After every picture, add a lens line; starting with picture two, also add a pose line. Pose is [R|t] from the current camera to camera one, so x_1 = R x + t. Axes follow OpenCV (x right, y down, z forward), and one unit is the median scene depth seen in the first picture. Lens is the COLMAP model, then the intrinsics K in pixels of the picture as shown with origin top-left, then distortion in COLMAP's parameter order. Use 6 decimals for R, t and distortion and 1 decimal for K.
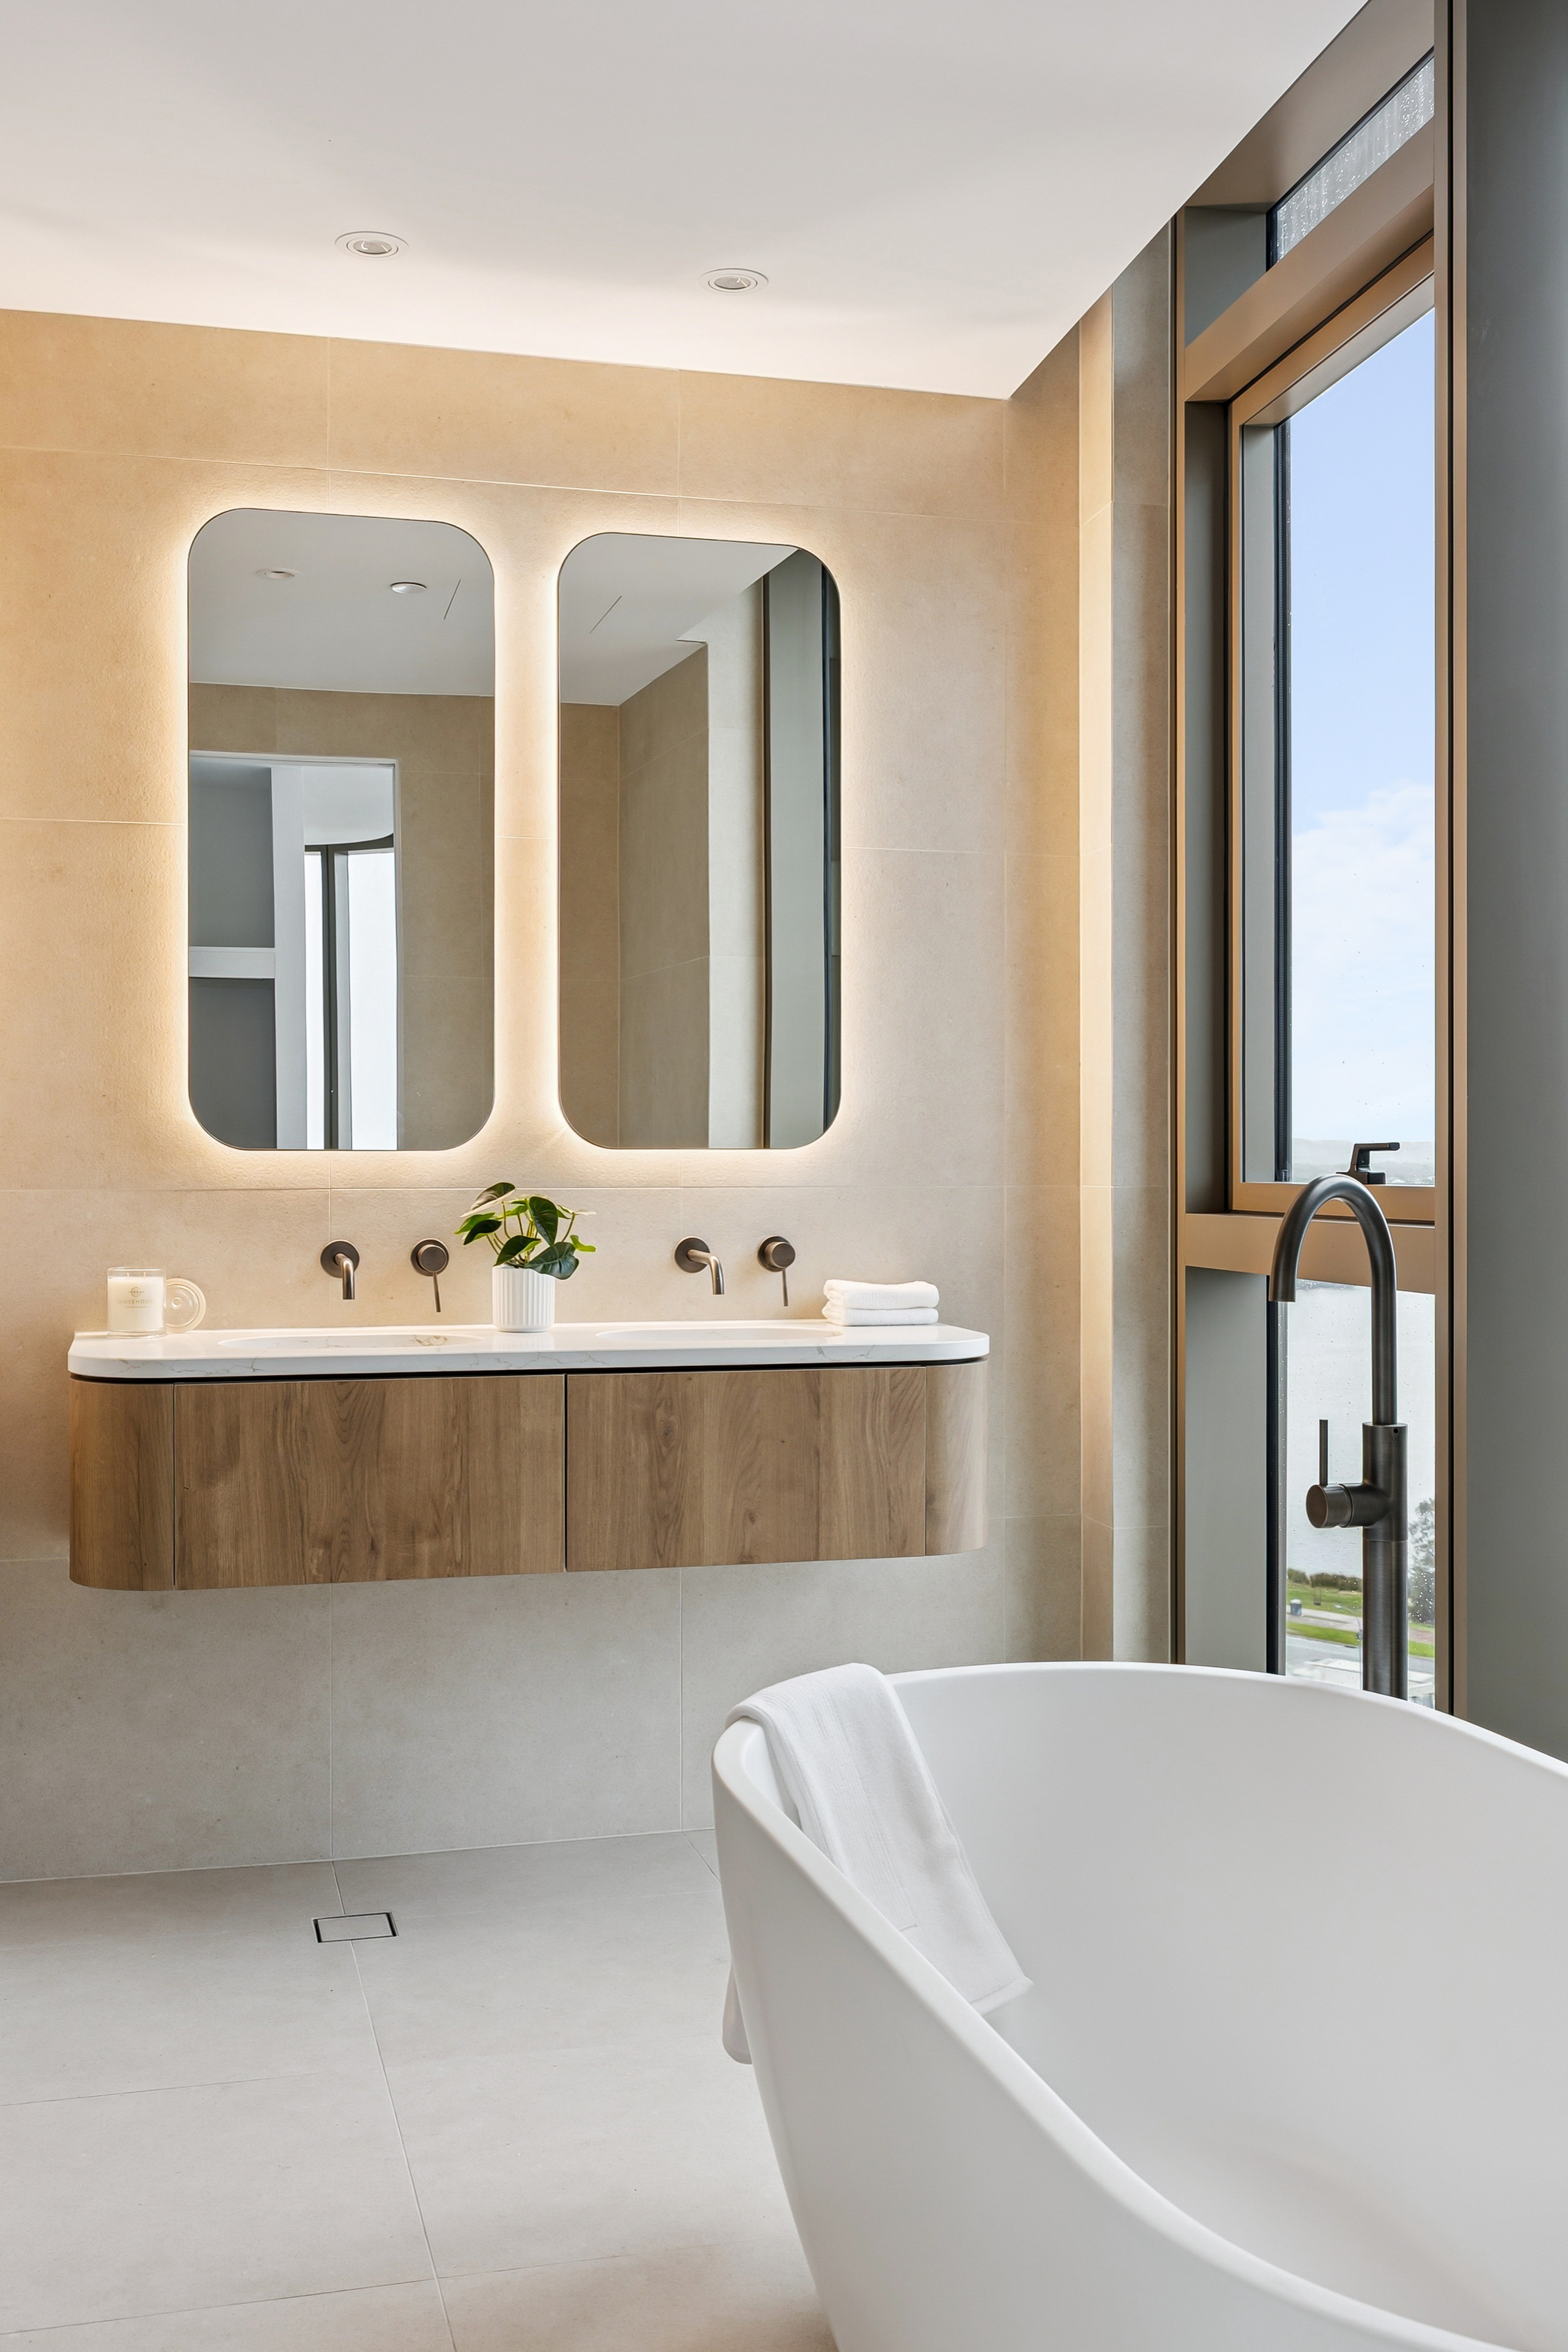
lens RADIAL K [[2369.2, 0, 784.8], [0, 2369.2, 1176.8], [0, 0, 1]] dist [0.012156, 0.000000]
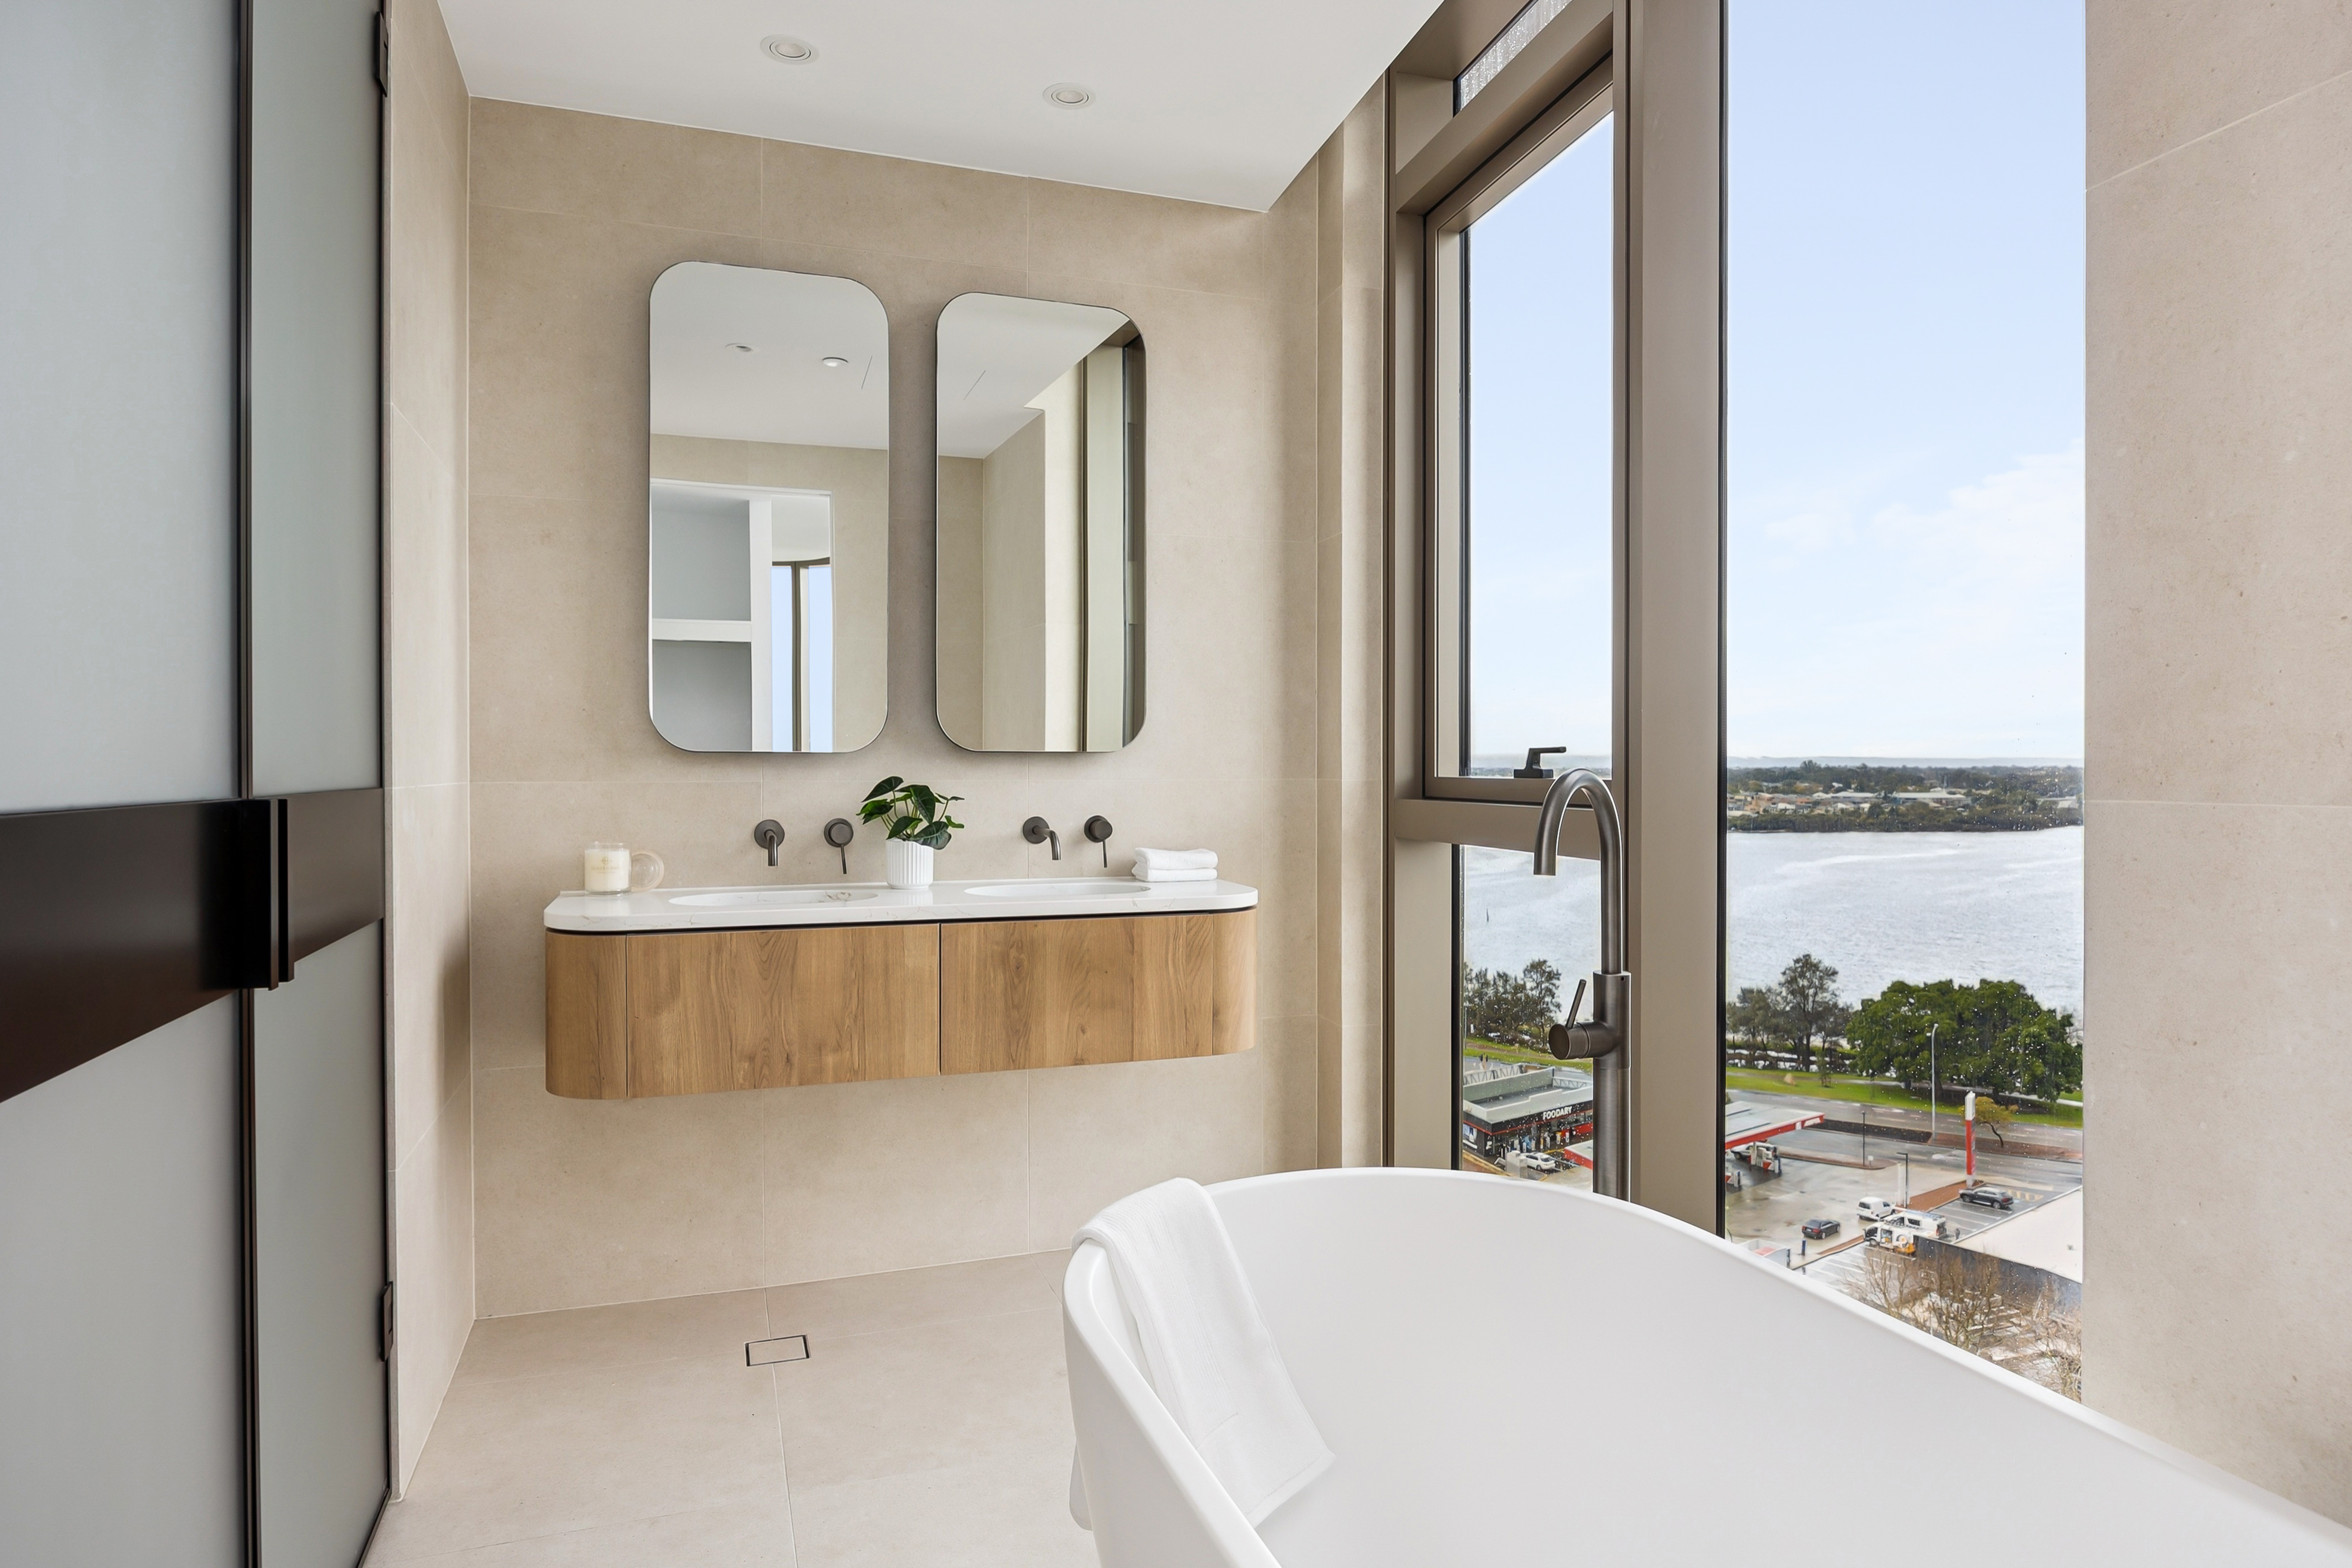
lens RADIAL K [[1383.6, 0, 1172.5], [0, 1383.6, 785.3], [0, 0, 1]] dist [-0.005665, -0.000854]
pose [[0.997923, -0.000470, 0.064411, -0.013726], [0.000049, 0.999979, 0.006534, 0.002366], [-0.064413, -0.006517, 0.997902, 0.230555]]
